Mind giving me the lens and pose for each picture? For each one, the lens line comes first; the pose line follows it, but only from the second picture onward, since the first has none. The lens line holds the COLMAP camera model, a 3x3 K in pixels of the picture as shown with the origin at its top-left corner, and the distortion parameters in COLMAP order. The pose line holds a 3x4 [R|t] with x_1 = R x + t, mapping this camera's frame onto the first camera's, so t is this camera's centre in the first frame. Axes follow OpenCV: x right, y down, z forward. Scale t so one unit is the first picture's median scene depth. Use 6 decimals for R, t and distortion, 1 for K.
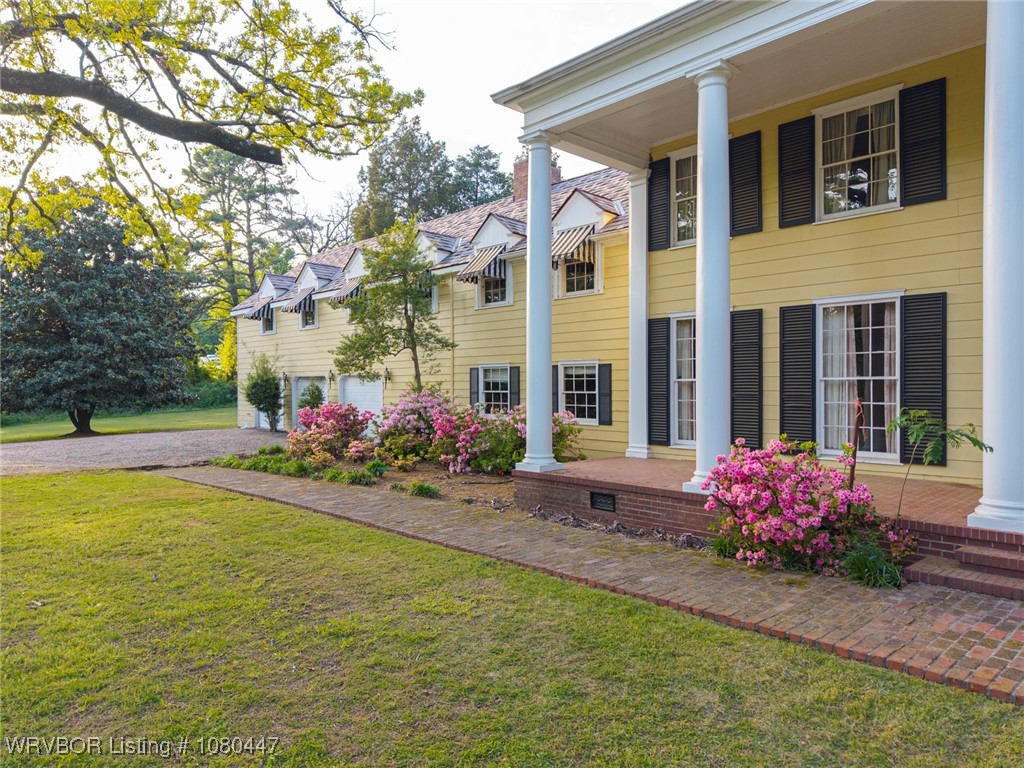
lens RADIAL K [[682.2, 0, 512.0], [0, 682.2, 384.0], [0, 0, 1]] dist [0.043486, -0.045958]
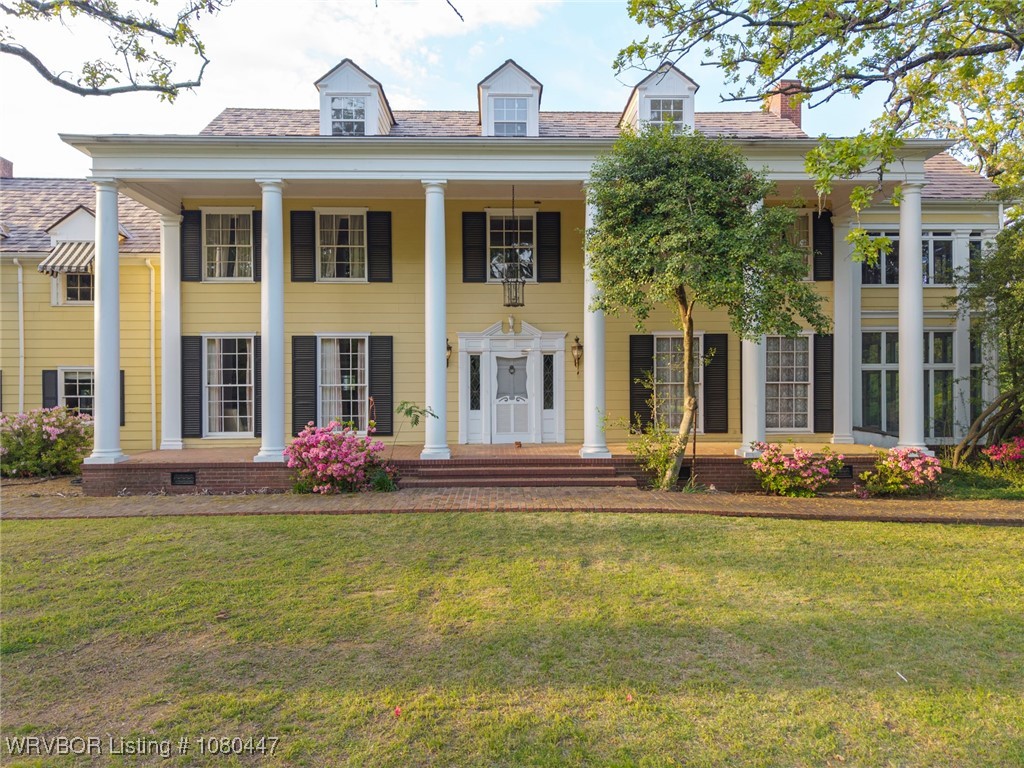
lens RADIAL K [[716.0, 0, 512.0], [0, 716.0, 384.0], [0, 0, 1]] dist [-0.000314, 0.000007]
pose [[0.661565, 0.001768, 0.749885, -0.463804], [0.001170, 0.999994, -0.003390, -0.004468], [-0.749887, 0.003120, 0.661559, -0.372433]]
